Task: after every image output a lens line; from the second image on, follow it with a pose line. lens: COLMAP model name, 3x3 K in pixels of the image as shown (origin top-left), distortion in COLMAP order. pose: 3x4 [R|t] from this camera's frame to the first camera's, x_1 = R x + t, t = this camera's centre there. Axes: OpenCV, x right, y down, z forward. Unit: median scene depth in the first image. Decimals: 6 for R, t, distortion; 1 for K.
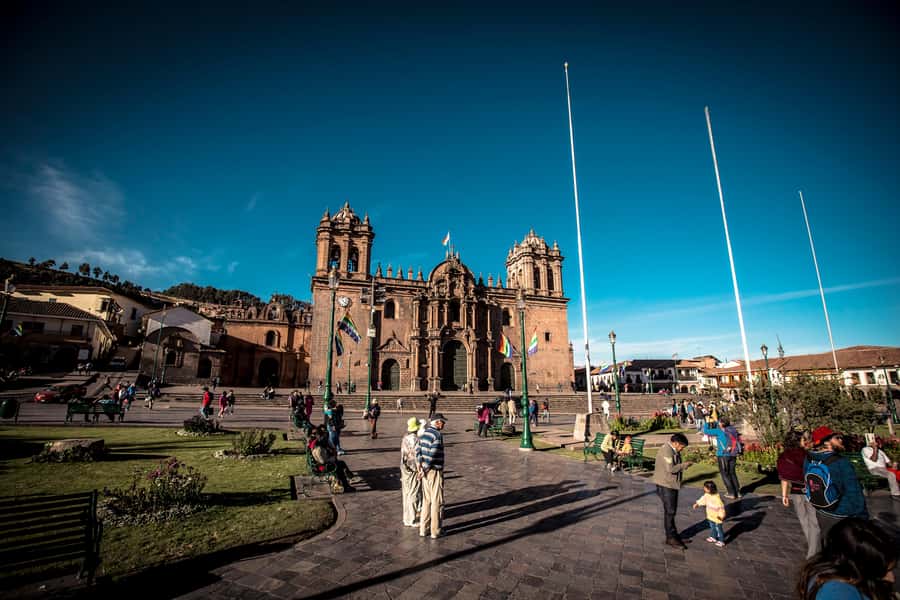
lens RADIAL K [[455.3, 0, 451.6], [0, 455.3, 274.5], [0, 0, 1]] dist [-0.017105, 0.000537]
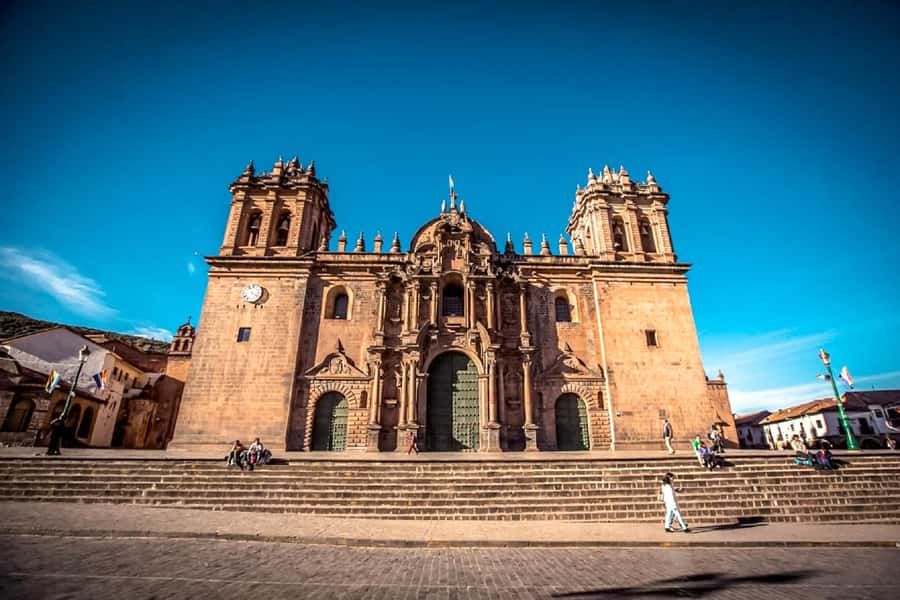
lens RADIAL K [[455.3, 0, 451.6], [0, 455.3, 274.5], [0, 0, 1]] dist [-0.017105, 0.000537]
pose [[0.956422, -0.117504, -0.267301, 0.151901], [0.081091, 0.986332, -0.143435, 0.129900], [0.280502, 0.115509, 0.952878, 0.484495]]
